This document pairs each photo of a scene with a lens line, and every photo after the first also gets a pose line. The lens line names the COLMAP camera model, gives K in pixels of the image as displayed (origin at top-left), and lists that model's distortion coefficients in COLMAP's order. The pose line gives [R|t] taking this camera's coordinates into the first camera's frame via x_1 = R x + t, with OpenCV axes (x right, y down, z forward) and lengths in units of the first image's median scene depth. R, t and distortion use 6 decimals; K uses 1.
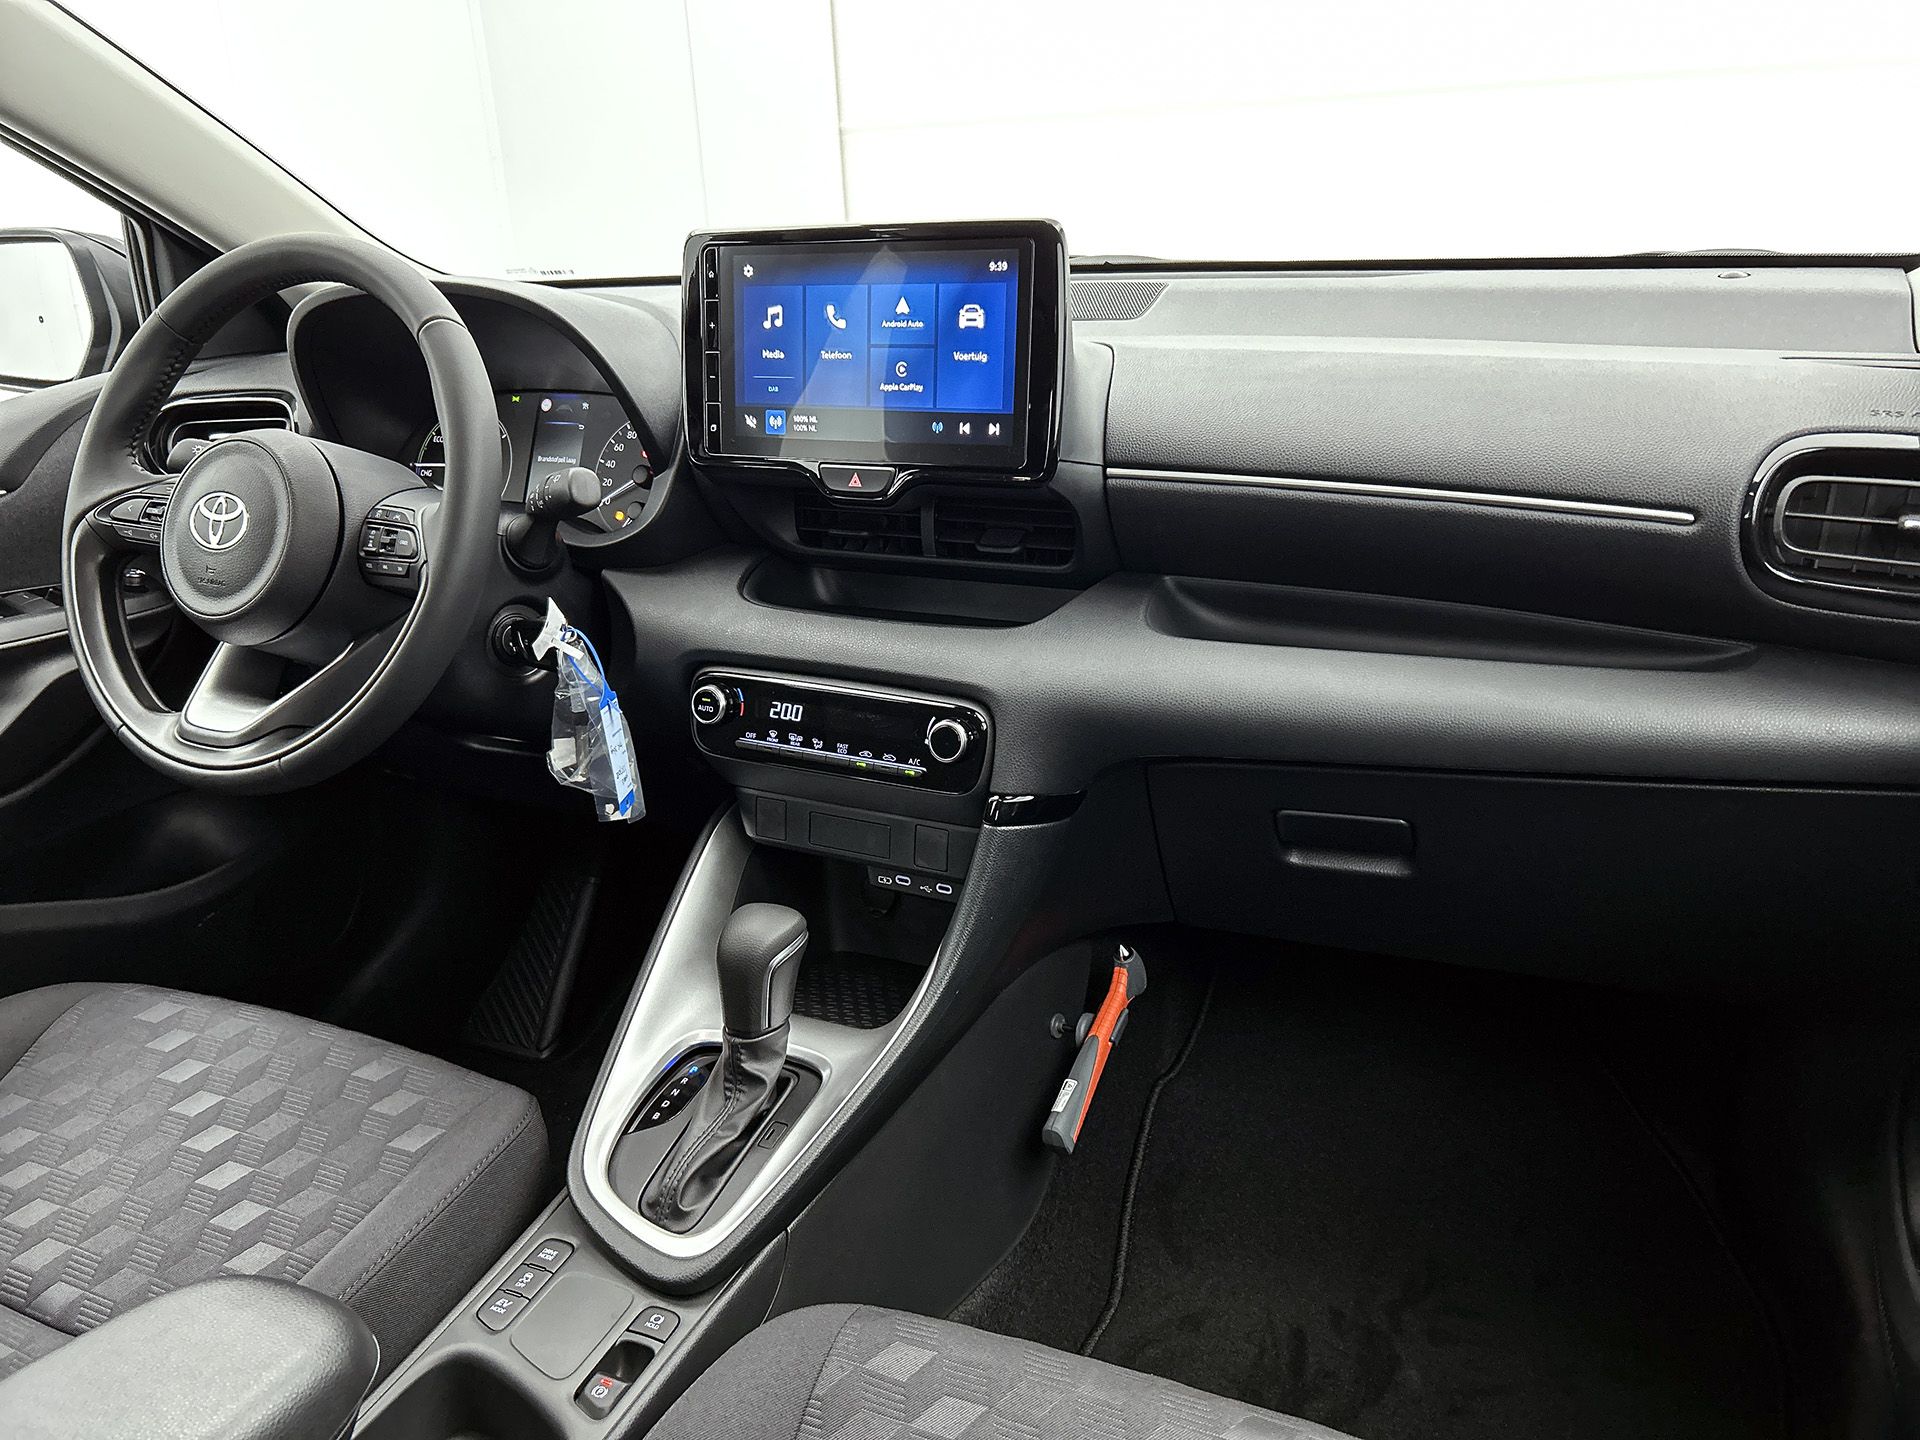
lens RADIAL K [[1431.1, 0, 980.2], [0, 1431.1, 743.7], [0, 0, 1]] dist [0.042888, -0.058580]
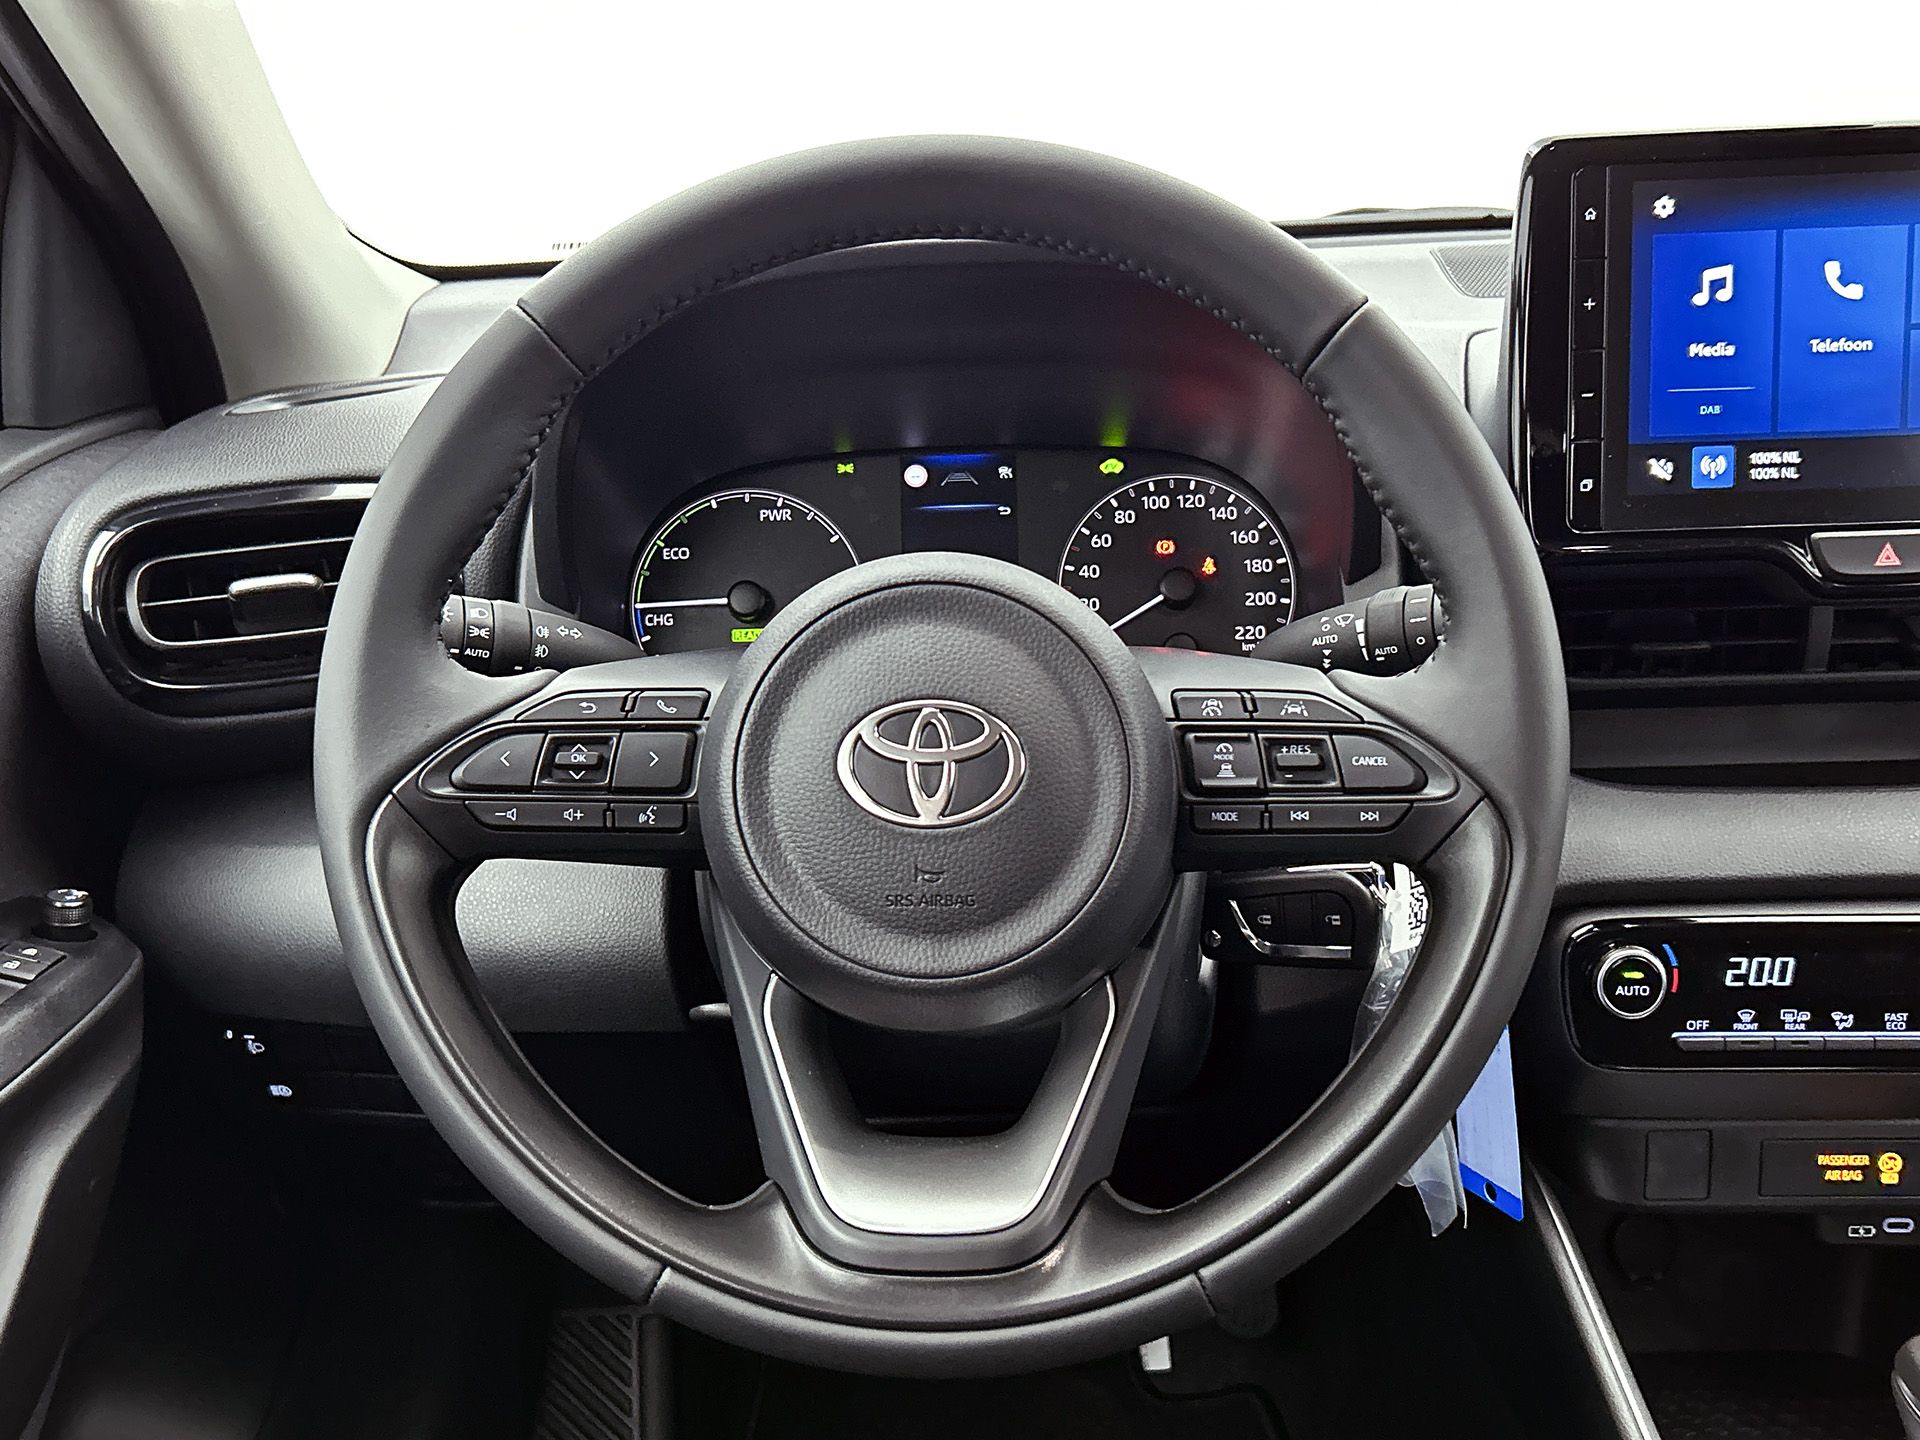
lens RADIAL K [[1847.5, 0, 972.3], [0, 1847.5, 736.2], [0, 0, 1]] dist [0.037571, 0.000000]
pose [[0.911074, -0.117993, 0.394996, -0.720184], [0.147114, 0.988134, -0.044148, -0.131796], [-0.385100, 0.098332, 0.917621, 0.456798]]
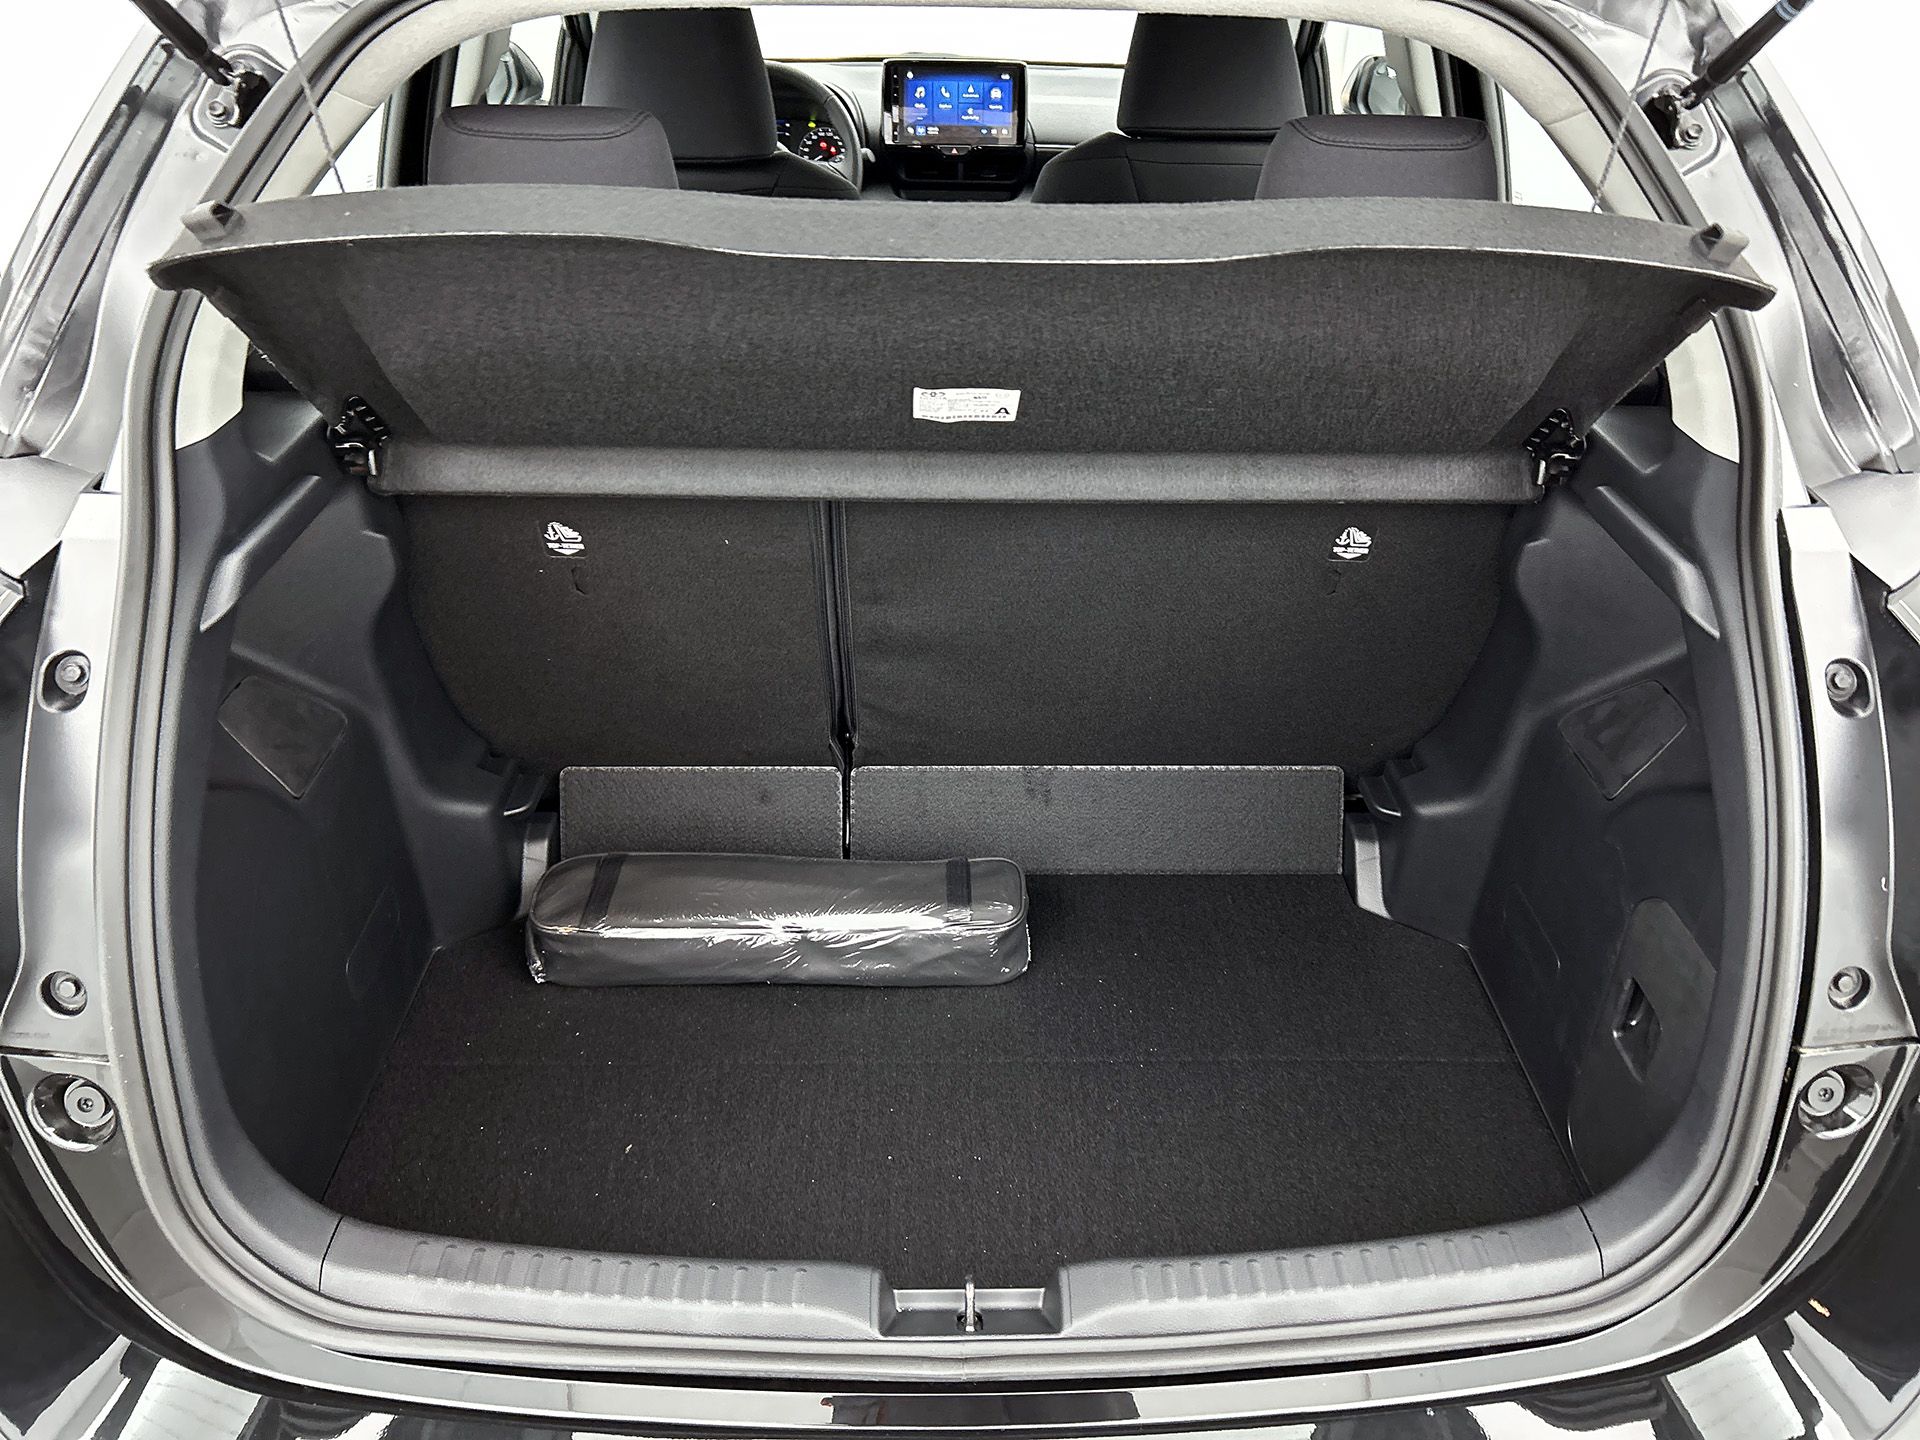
lens RADIAL K [[1431.1, 0, 971.3], [0, 1431.1, 707.0], [0, 0, 1]] dist [0.042888, -0.058580]
pose [[0.898583, -0.177623, 0.401246, -1.427462], [0.108311, 0.975899, 0.189448, 0.369954], [-0.425226, -0.126775, 0.896165, -1.784074]]
